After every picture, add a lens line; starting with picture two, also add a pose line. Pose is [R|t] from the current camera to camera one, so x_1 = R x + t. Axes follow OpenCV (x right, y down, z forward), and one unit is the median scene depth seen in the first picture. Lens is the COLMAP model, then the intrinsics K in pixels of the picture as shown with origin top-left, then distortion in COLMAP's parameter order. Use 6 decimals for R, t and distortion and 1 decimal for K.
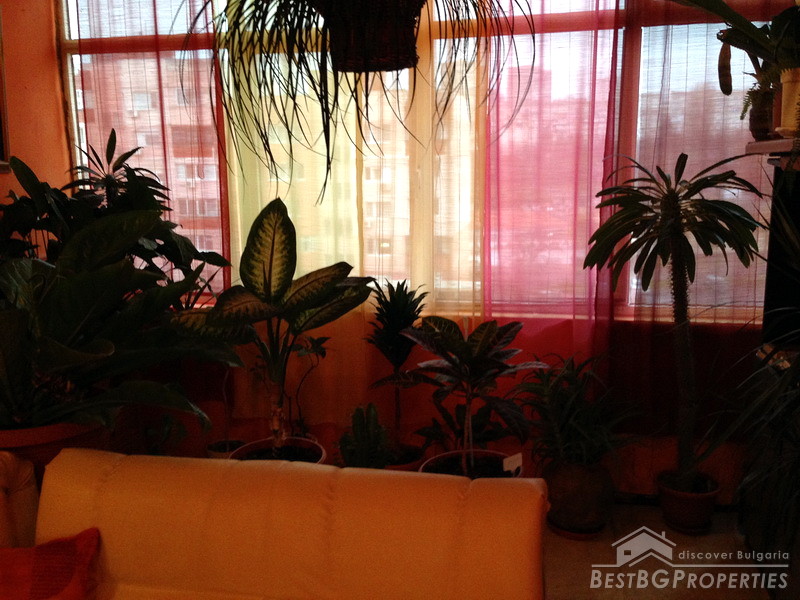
lens RADIAL K [[739.6, 0, 403.6], [0, 739.6, 291.5], [0, 0, 1]] dist [0.031747, 0.000000]
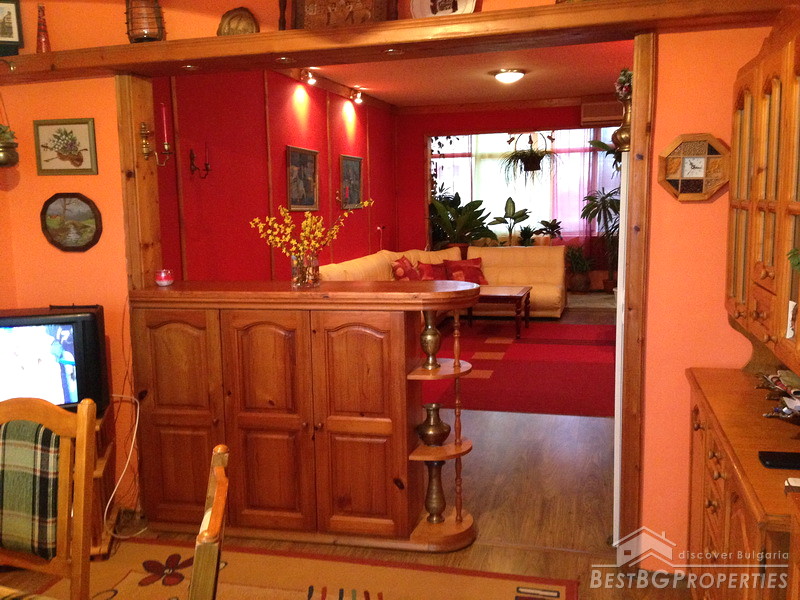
lens RADIAL K [[739.6, 0, 401.7], [0, 739.6, 304.7], [0, 0, 1]] dist [0.031747, 0.000000]
pose [[0.996678, 0.001227, -0.081429, -0.347625], [-0.003660, 0.999551, -0.029730, 0.523790], [0.081356, 0.029929, 0.996236, -2.788549]]
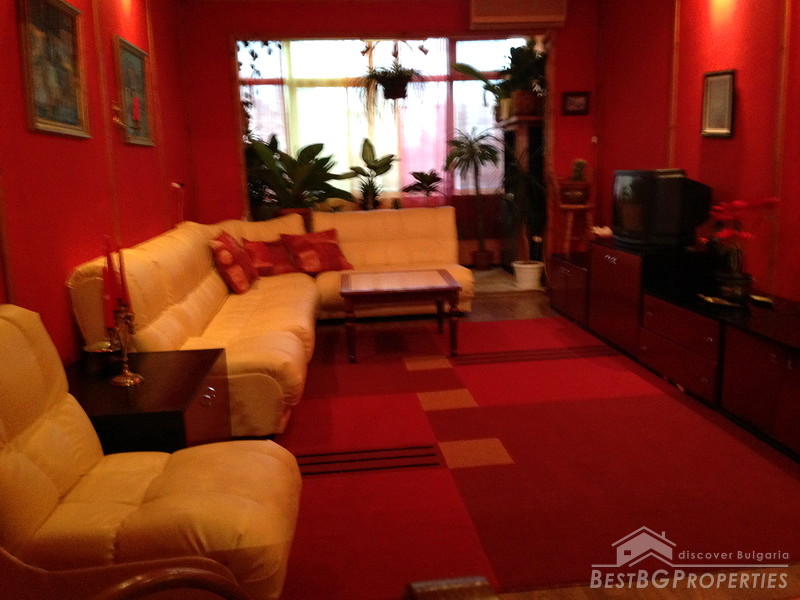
lens RADIAL K [[739.6, 0, 419.3], [0, 739.6, 313.2], [0, 0, 1]] dist [0.031747, 0.000000]
pose [[0.947142, -0.082777, 0.309951, -0.743036], [0.078192, 0.996567, 0.027212, 0.420478], [-0.311139, -0.001538, 0.950363, -1.597130]]
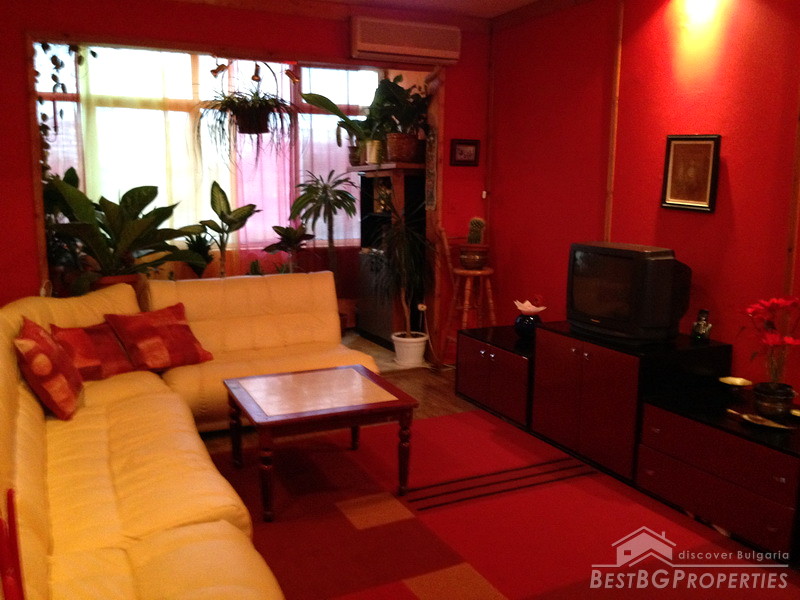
lens RADIAL K [[739.6, 0, 414.6], [0, 739.6, 301.5], [0, 0, 1]] dist [0.031747, 0.000000]
pose [[0.788319, -0.081851, 0.609798, -0.873207], [0.094990, 0.995419, 0.010812, 0.230809], [-0.607890, 0.049402, 0.792483, -1.014439]]
